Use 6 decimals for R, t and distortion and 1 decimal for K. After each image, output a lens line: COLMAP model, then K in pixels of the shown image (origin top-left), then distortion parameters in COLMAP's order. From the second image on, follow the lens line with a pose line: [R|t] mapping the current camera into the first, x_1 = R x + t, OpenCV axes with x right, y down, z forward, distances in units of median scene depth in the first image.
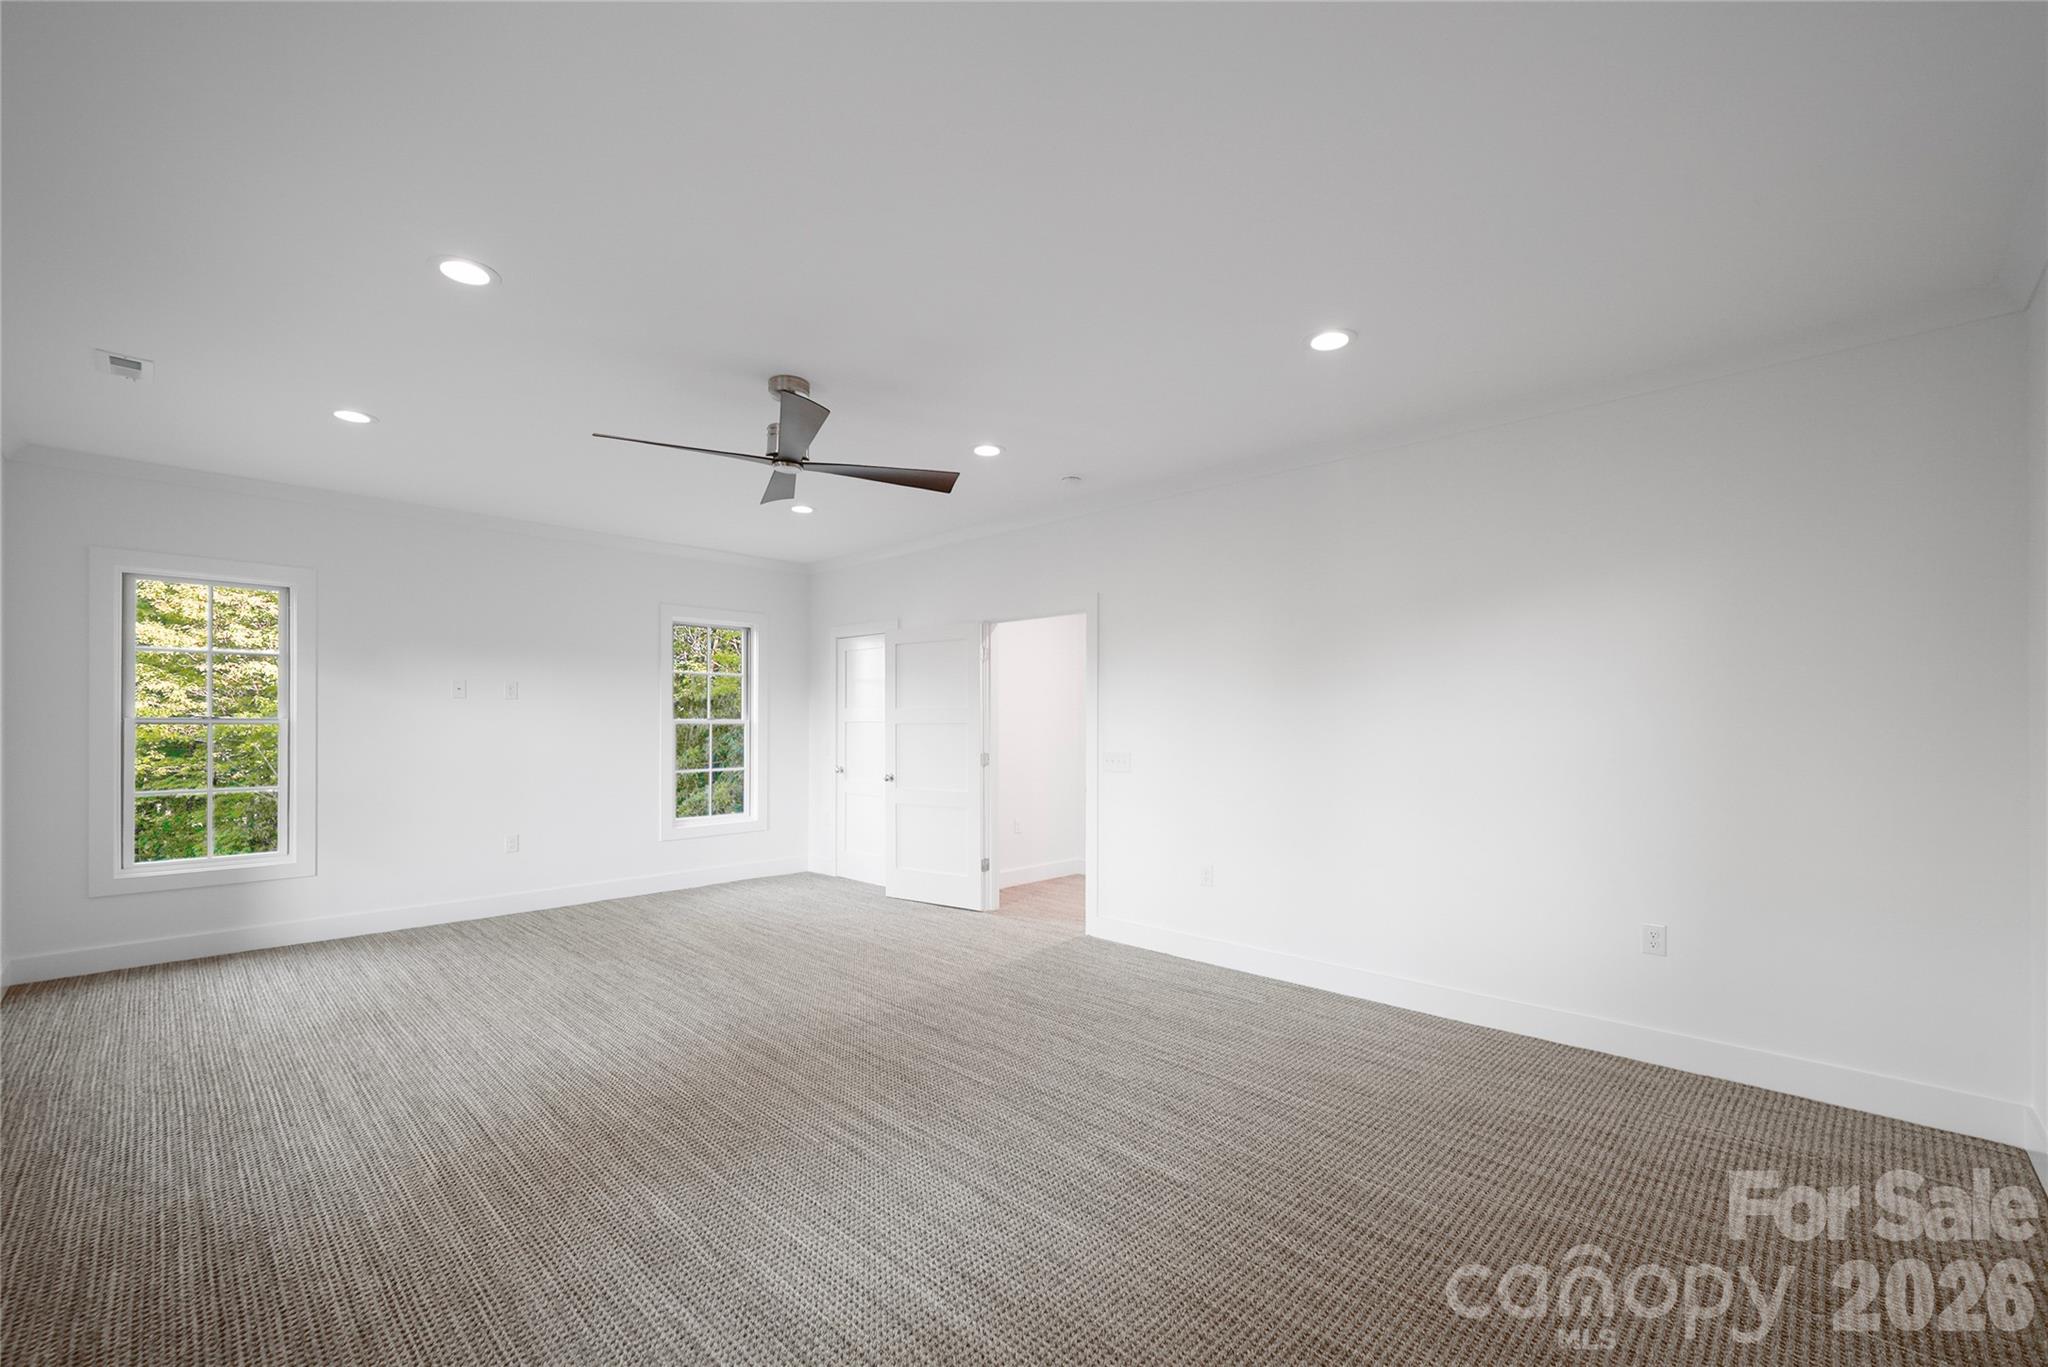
lens RADIAL K [[845.7, 0, 1023.6], [0, 845.7, 719.9], [0, 0, 1]] dist [0.000495, 0.000061]
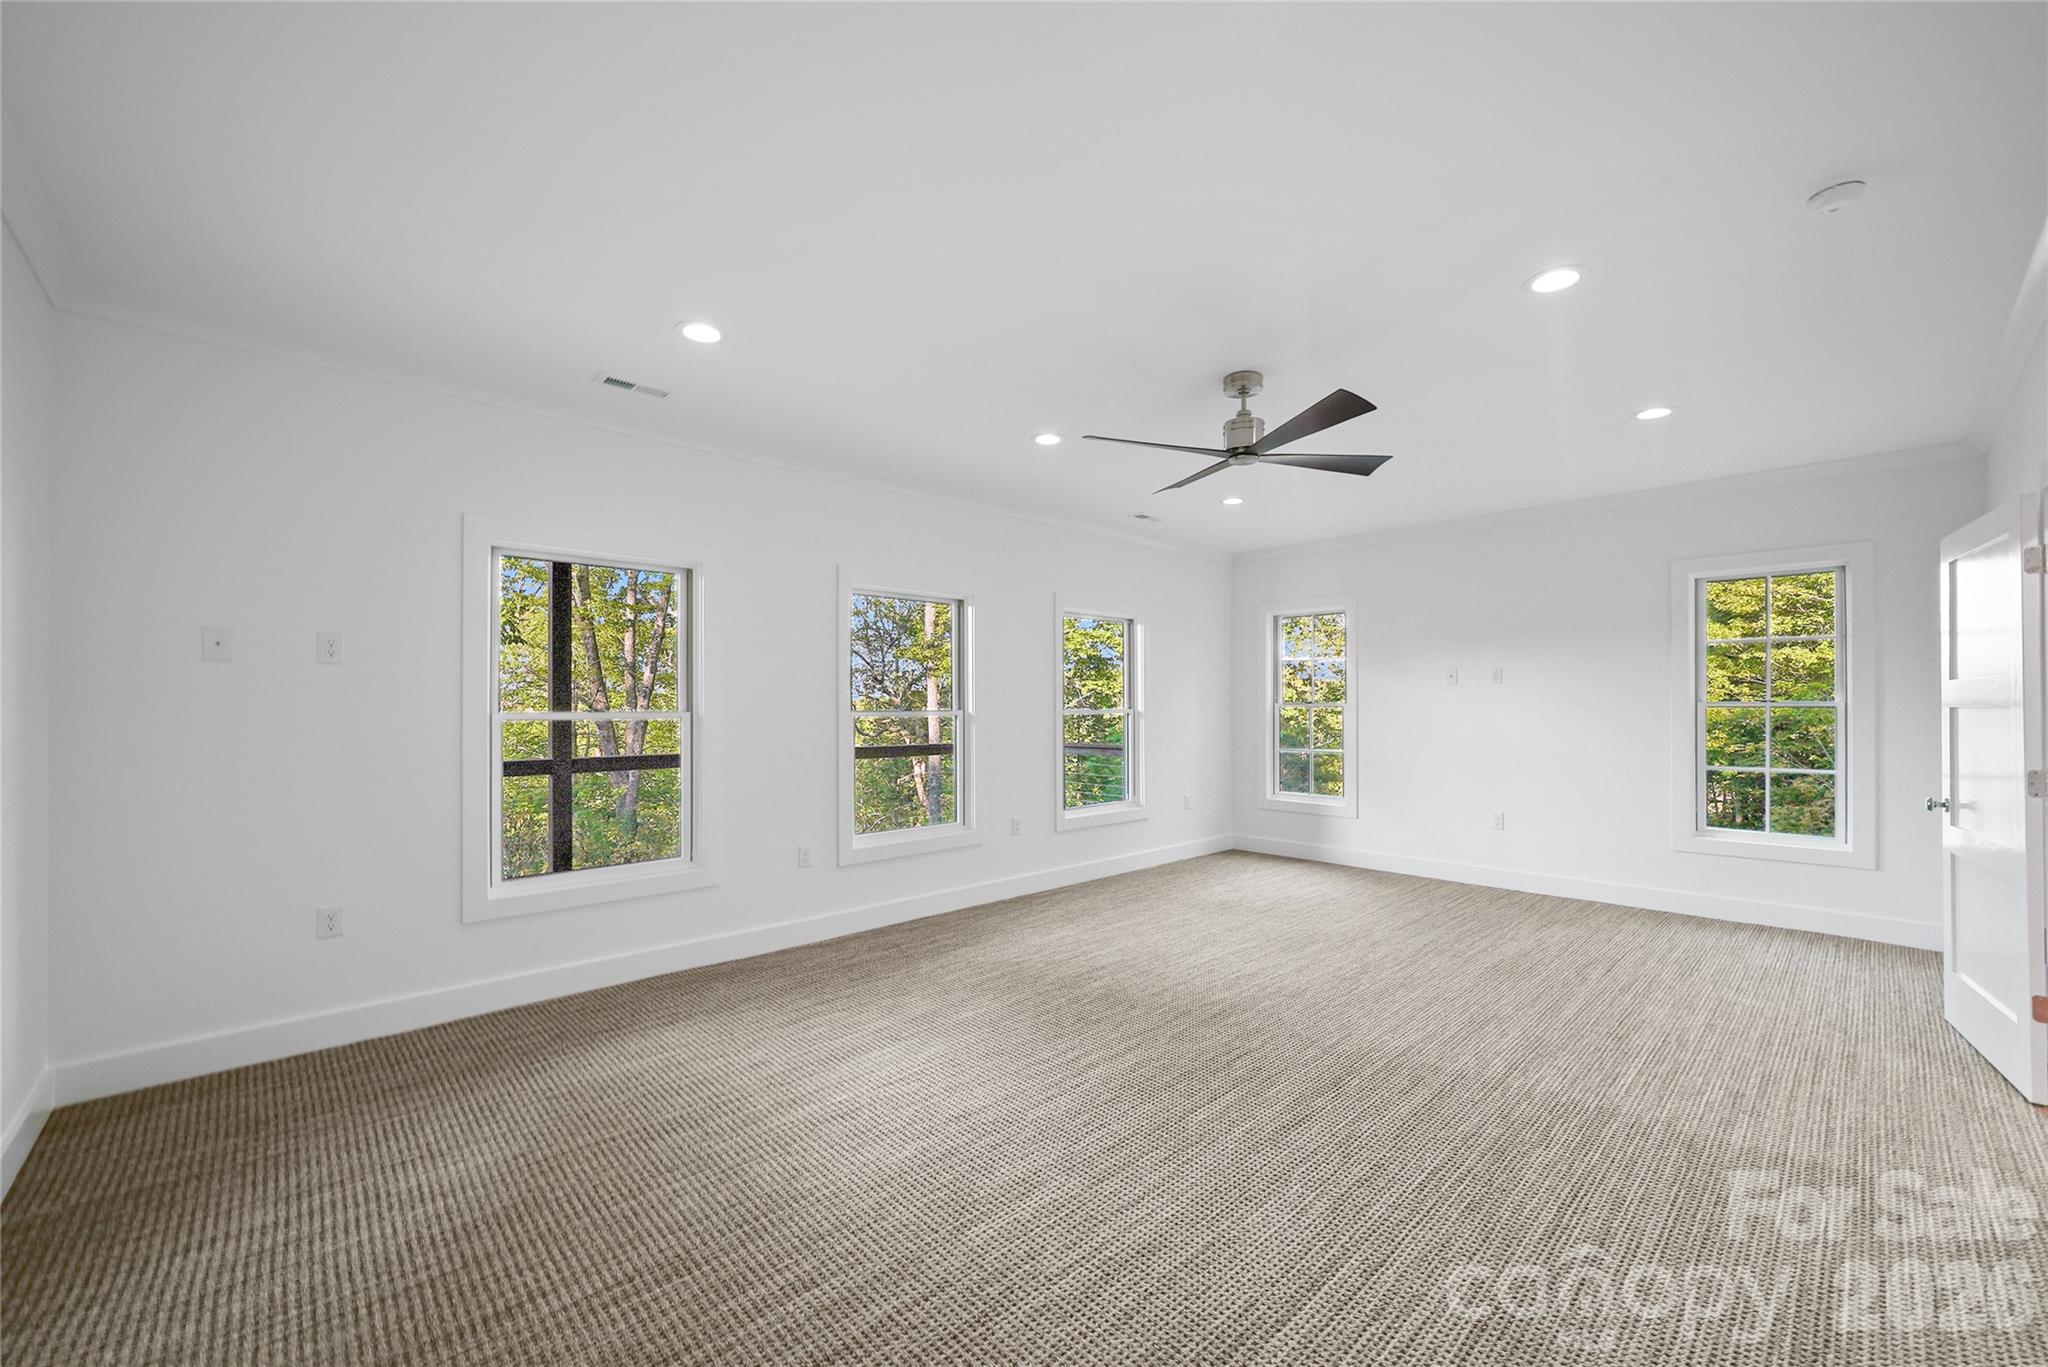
lens RADIAL K [[809.3, 0, 1023.6], [0, 809.3, 702.6], [0, 0, 1]] dist [-0.000736, -0.000041]
pose [[-0.036539, -0.004684, -0.999321, 0.512531], [0.002840, 0.999984, -0.004791, 0.003612], [0.999328, -0.003013, -0.036526, 0.550345]]
